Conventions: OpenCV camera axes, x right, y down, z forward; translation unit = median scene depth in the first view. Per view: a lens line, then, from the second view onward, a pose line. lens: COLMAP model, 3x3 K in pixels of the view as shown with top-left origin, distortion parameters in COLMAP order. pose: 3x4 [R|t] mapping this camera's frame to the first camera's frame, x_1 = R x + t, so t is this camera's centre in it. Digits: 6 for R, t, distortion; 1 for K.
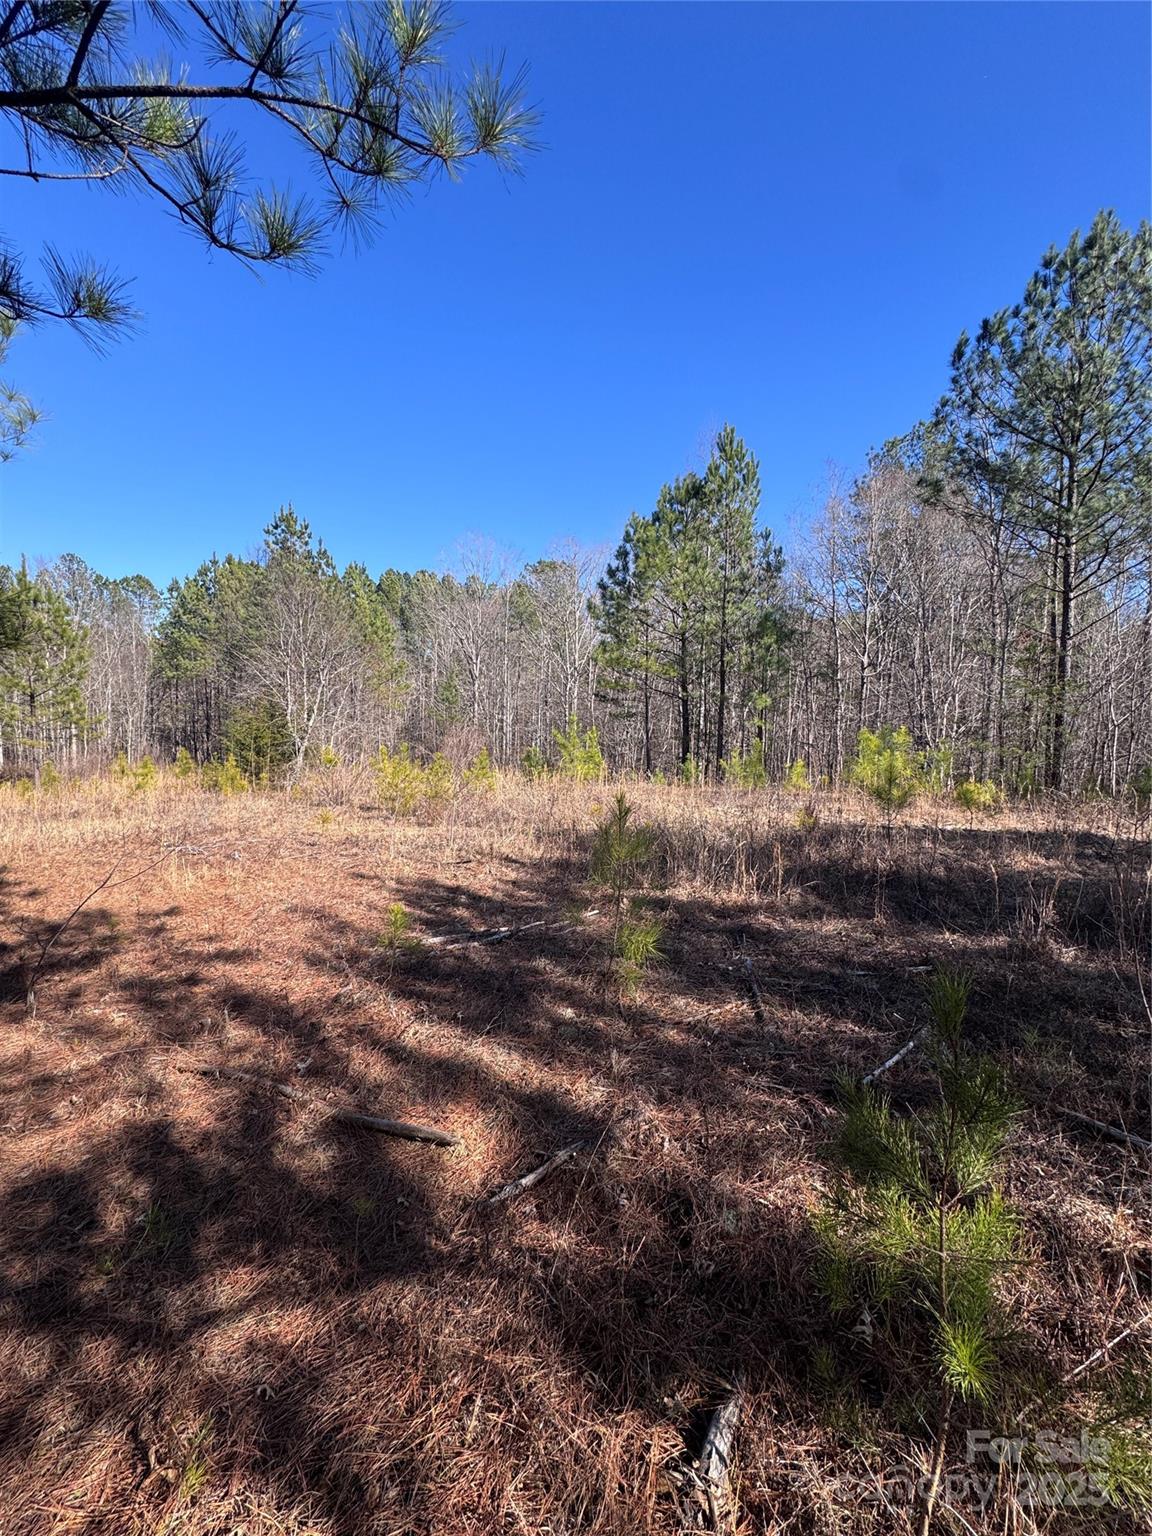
lens RADIAL K [[591.9, 0, 581.0], [0, 591.9, 768.6], [0, 0, 1]] dist [-0.009463, 0.001219]
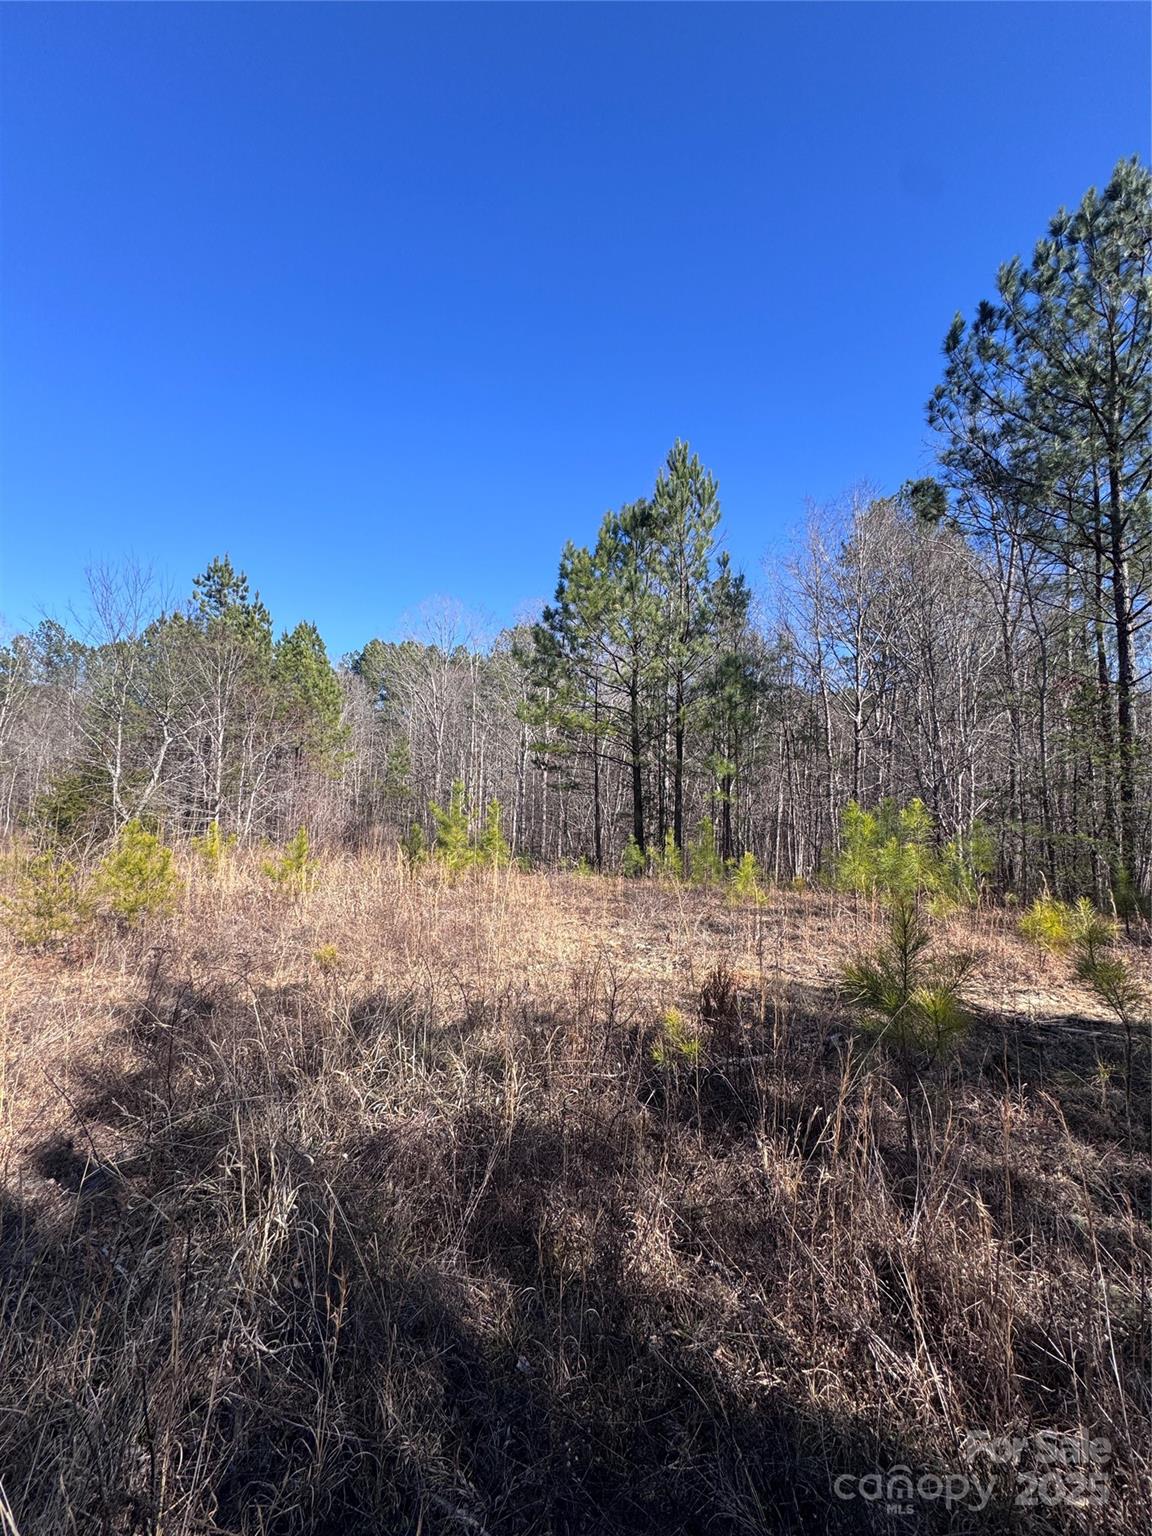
lens RADIAL K [[591.9, 0, 581.0], [0, 591.9, 768.6], [0, 0, 1]] dist [-0.009463, 0.001219]
pose [[0.999943, 0.008982, -0.005712, 0.118643], [-0.009632, 0.991914, -0.126550, -0.013330], [0.004529, 0.126597, 0.991944, 0.227667]]
